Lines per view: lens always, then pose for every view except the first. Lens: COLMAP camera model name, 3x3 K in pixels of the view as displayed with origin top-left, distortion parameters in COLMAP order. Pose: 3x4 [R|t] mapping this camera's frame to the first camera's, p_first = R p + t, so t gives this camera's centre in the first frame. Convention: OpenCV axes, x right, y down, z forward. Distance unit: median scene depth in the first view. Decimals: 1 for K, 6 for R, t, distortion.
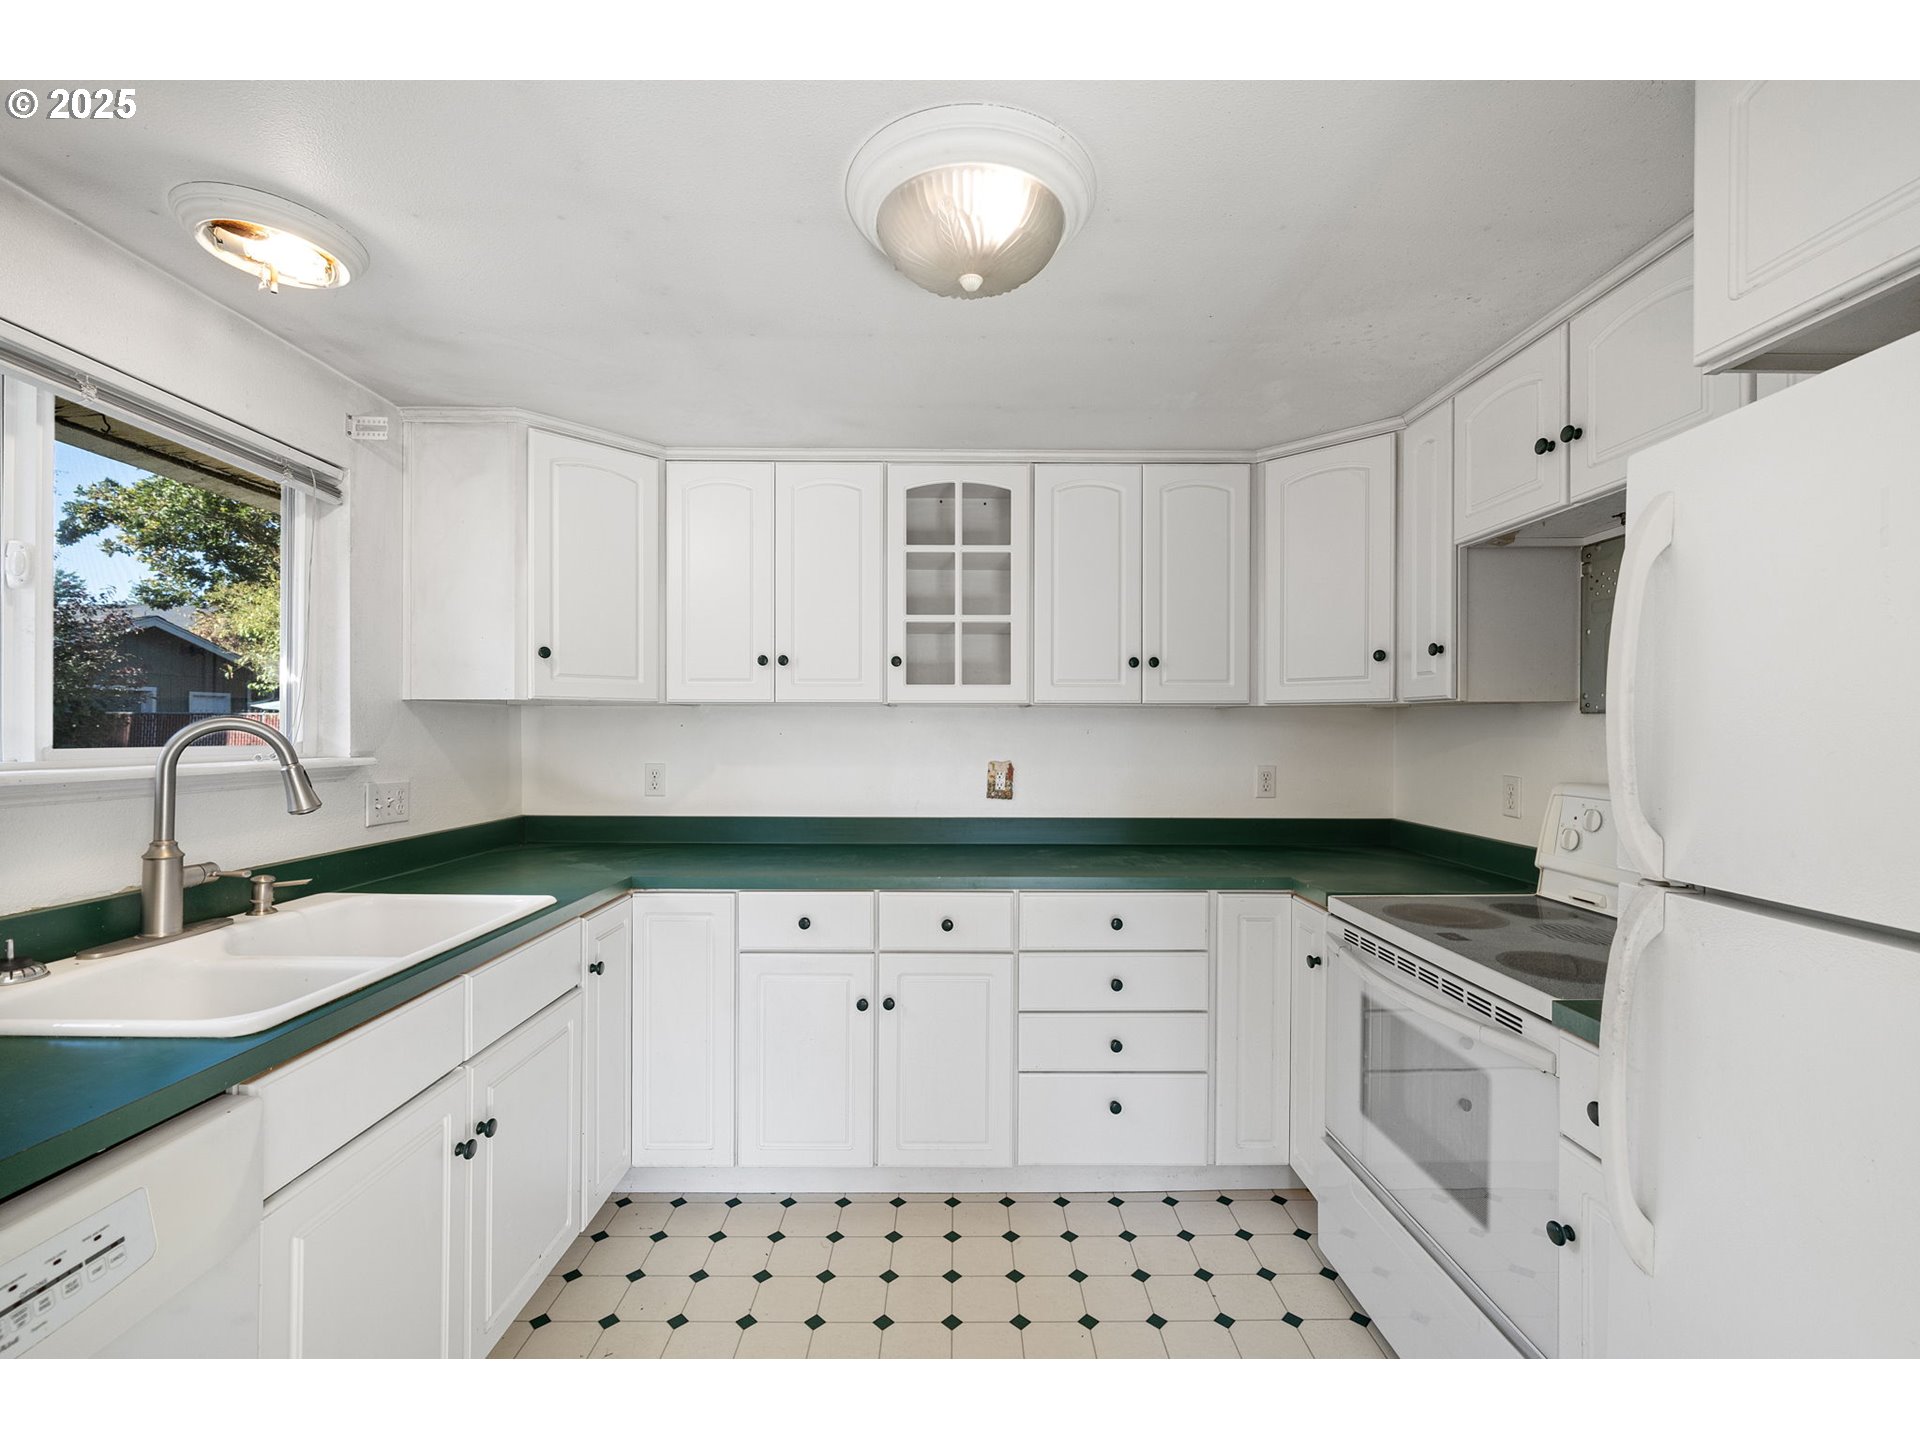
lens RADIAL K [[810.0, 0, 960.1], [0, 810.0, 736.2], [0, 0, 1]] dist [-0.001236, -0.000468]
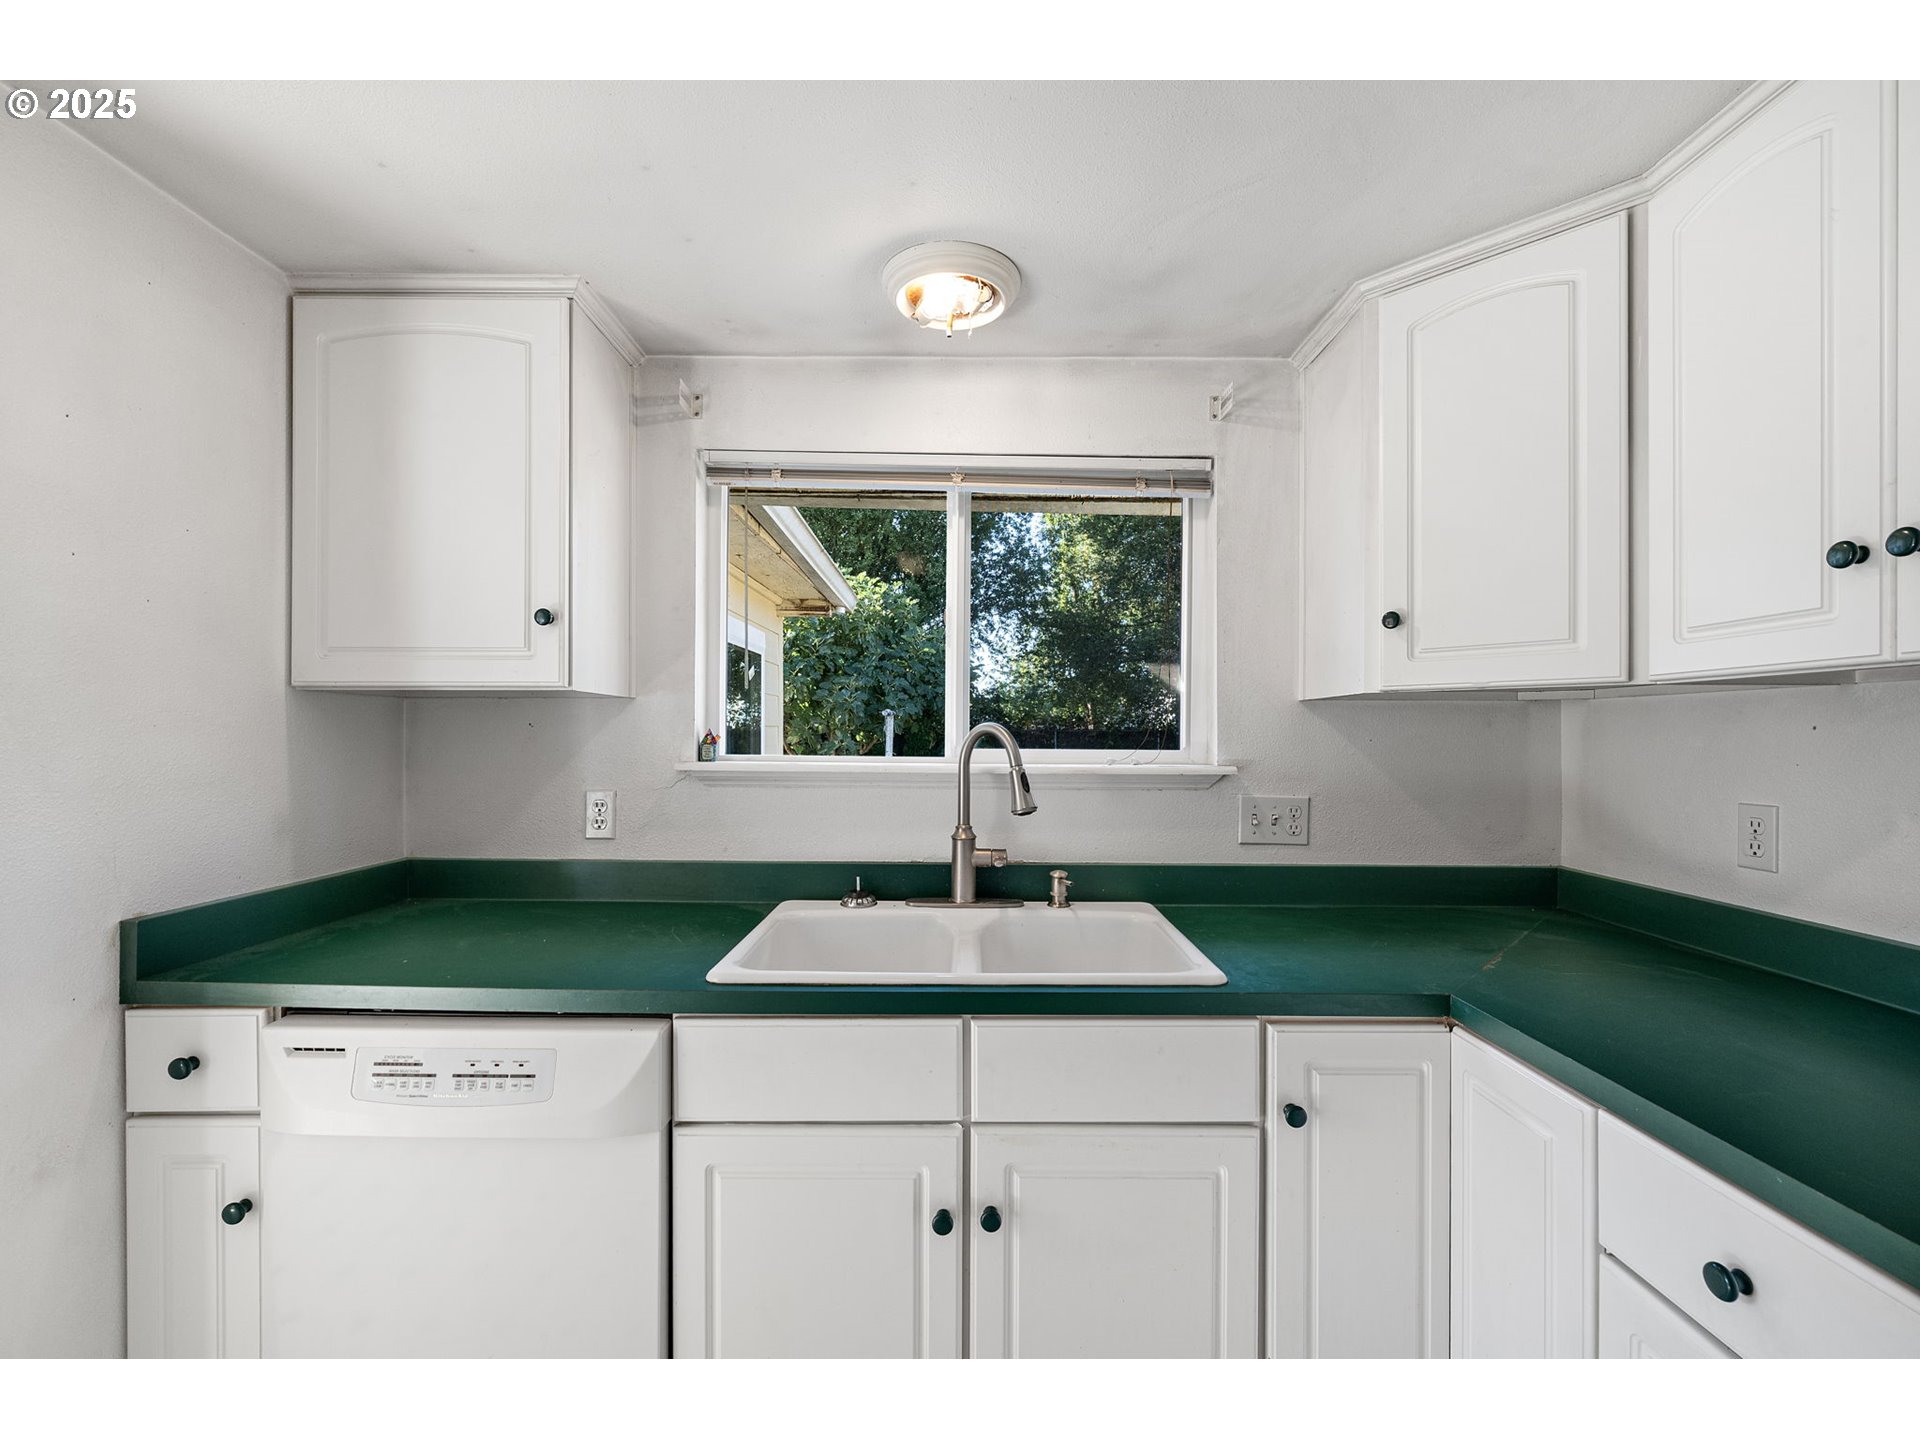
lens RADIAL K [[810.0, 0, 960.1], [0, 810.0, 736.2], [0, 0, 1]] dist [-0.001236, -0.000468]
pose [[-0.009749, -0.003768, -0.999945, 0.162280], [-0.012719, 0.999912, -0.003644, -0.000605], [0.999872, 0.012683, -0.009796, 0.666015]]
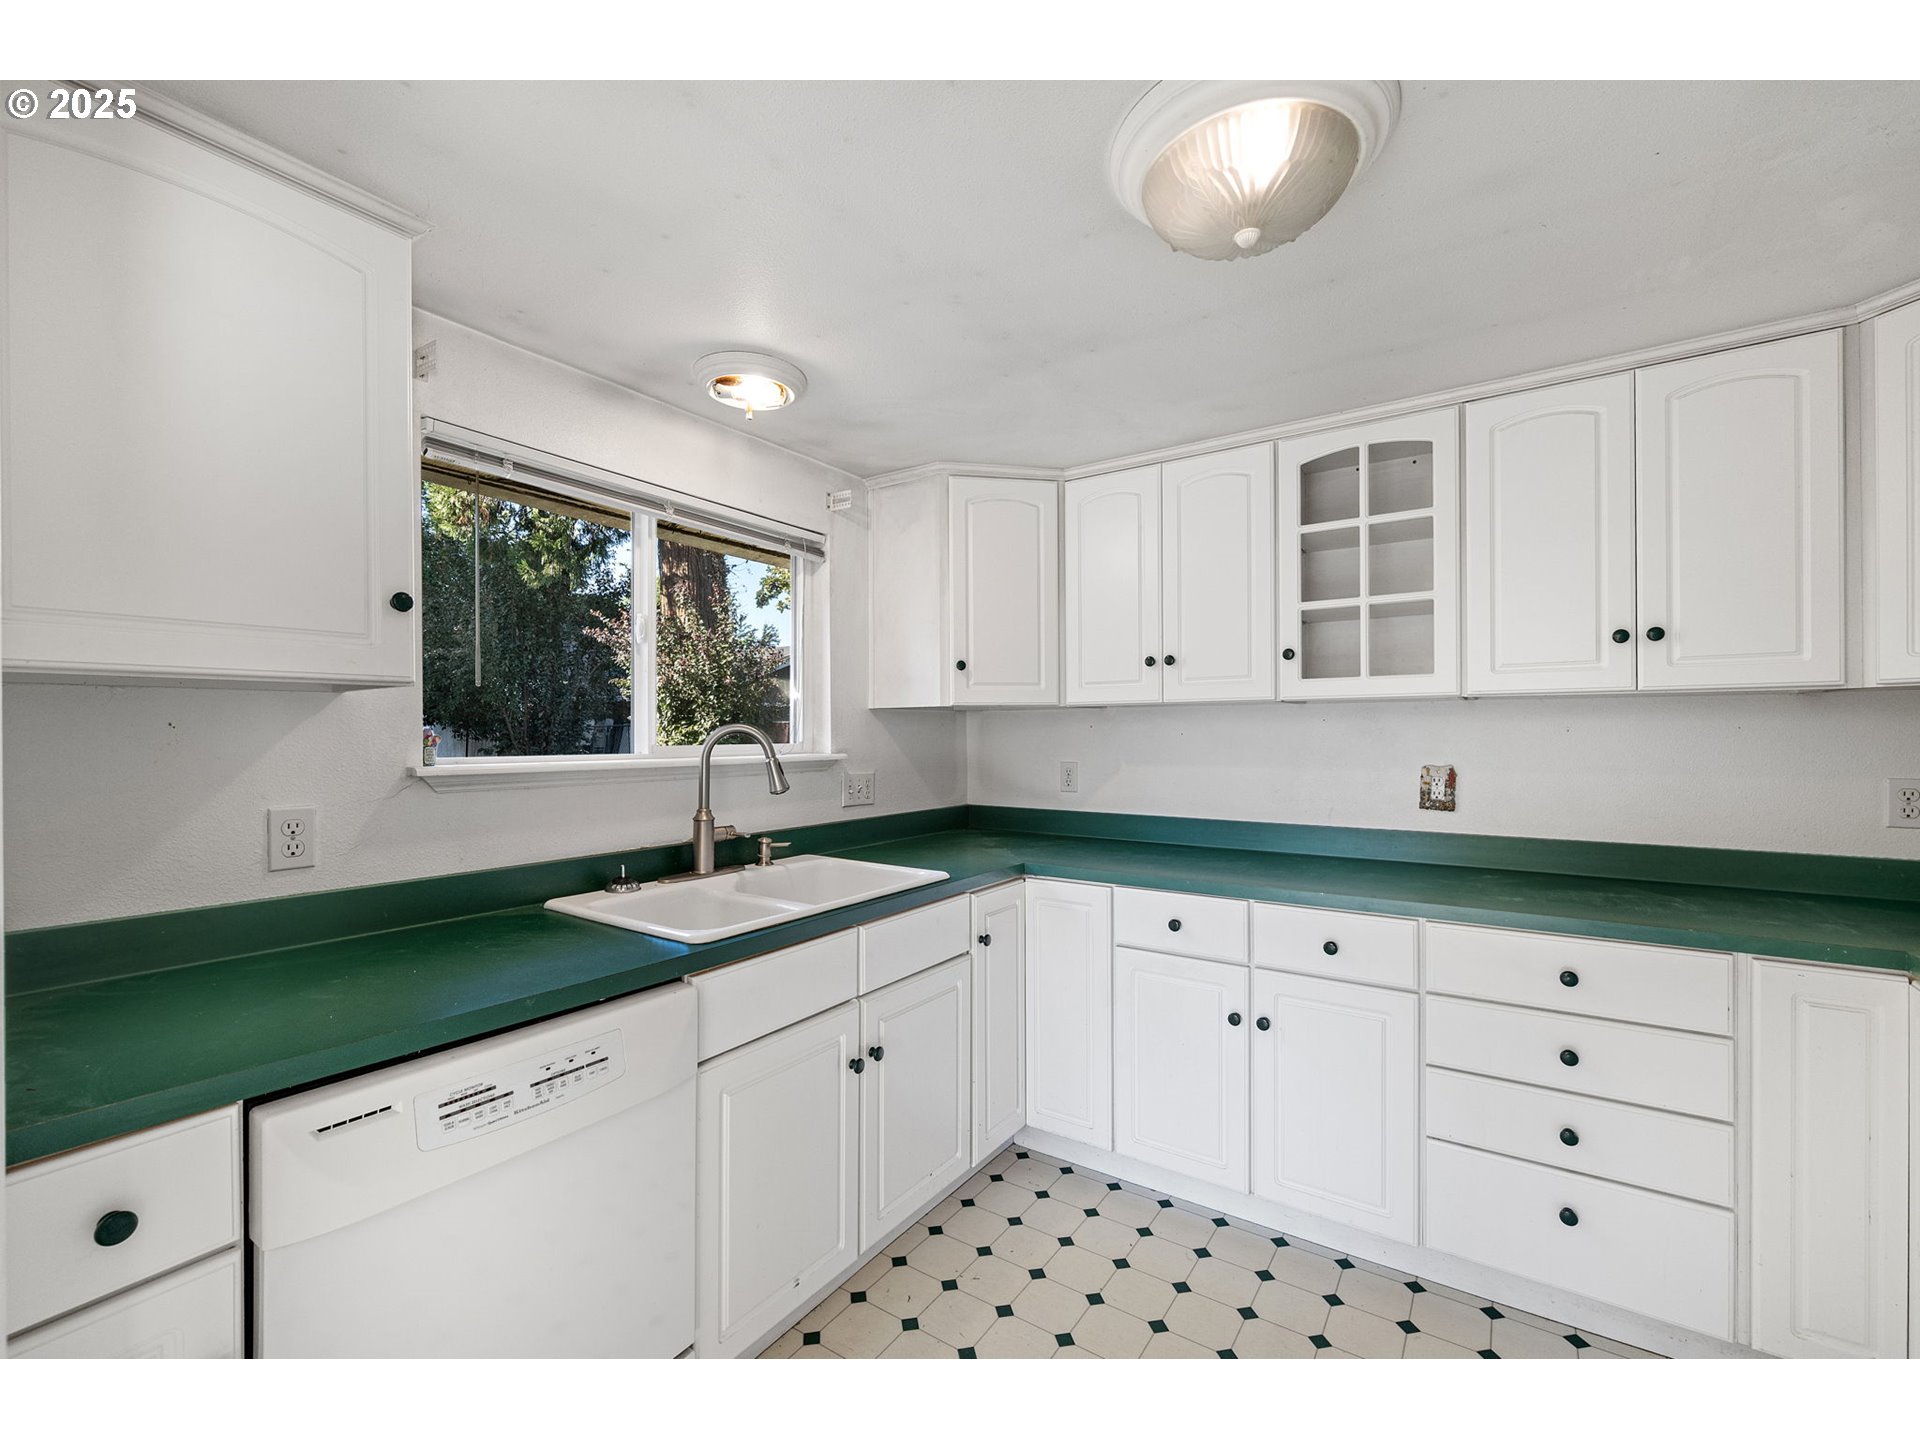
lens RADIAL K [[810.0, 0, 960.1], [0, 810.0, 736.2], [0, 0, 1]] dist [-0.001236, -0.000468]
pose [[0.820722, -0.003967, -0.571314, 0.157892], [0.002986, 0.999992, -0.002654, 0.002051], [0.571320, 0.000473, 0.820727, 0.038566]]
